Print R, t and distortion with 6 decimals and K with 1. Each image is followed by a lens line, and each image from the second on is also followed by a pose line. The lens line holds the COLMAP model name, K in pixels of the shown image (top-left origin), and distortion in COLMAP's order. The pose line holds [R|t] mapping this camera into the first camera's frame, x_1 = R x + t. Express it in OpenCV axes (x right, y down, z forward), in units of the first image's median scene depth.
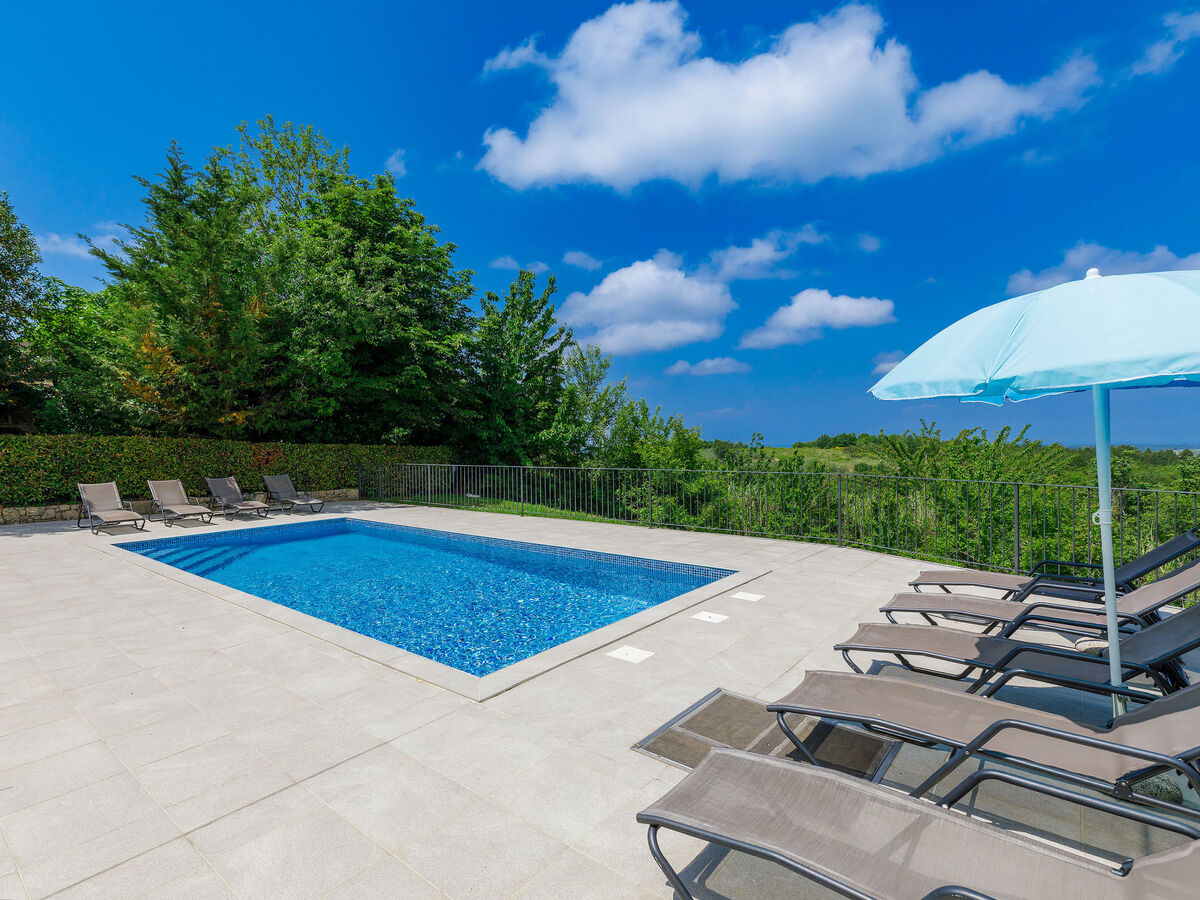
lens RADIAL K [[620.4, 0, 521.3], [0, 620.4, 455.8], [0, 0, 1]] dist [0.001770, 0.000251]
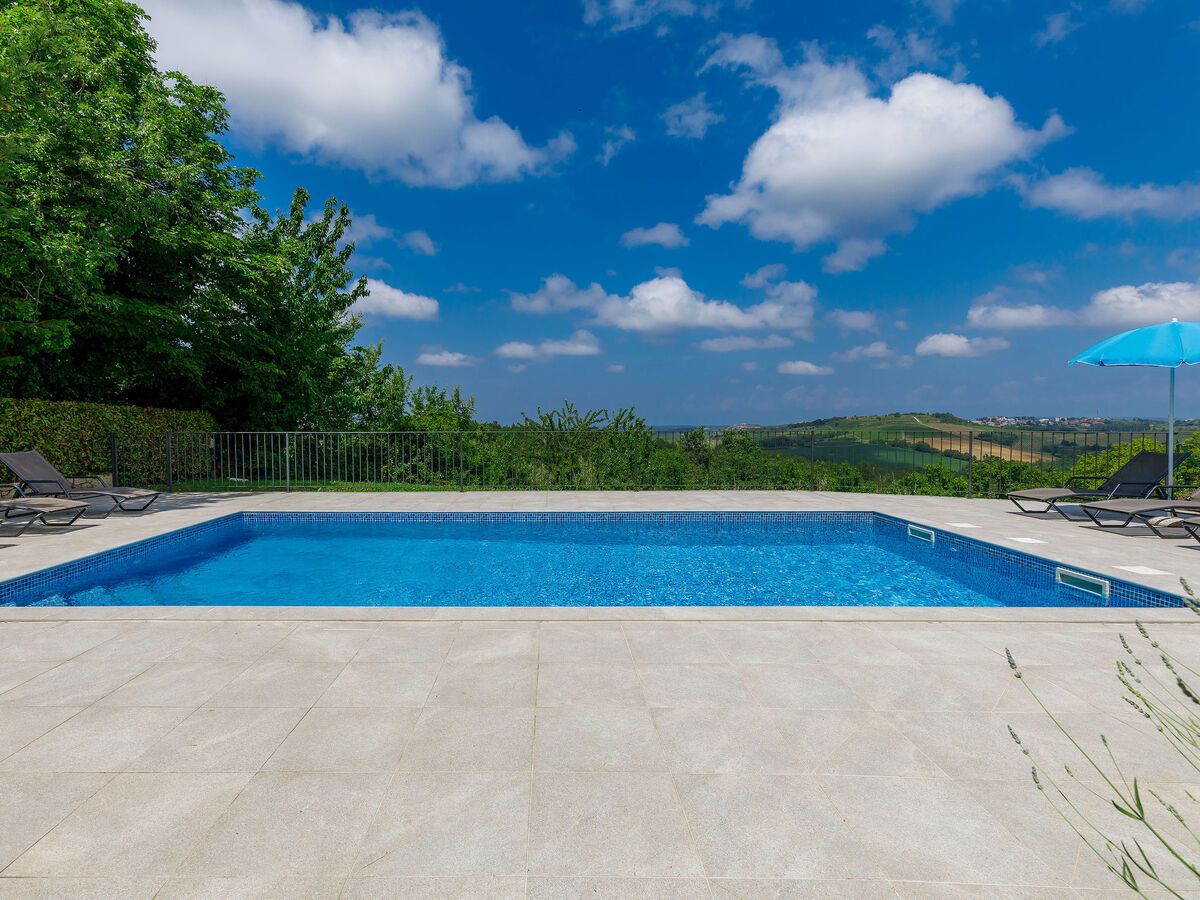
lens RADIAL K [[613.9, 0, 554.6], [0, 613.9, 470.8], [0, 0, 1]] dist [-0.011285, -0.000281]
pose [[0.742148, -0.045026, 0.668722, -0.343694], [0.008827, 0.998311, 0.057421, 0.017901], [-0.670178, -0.036712, 0.741292, 0.239177]]
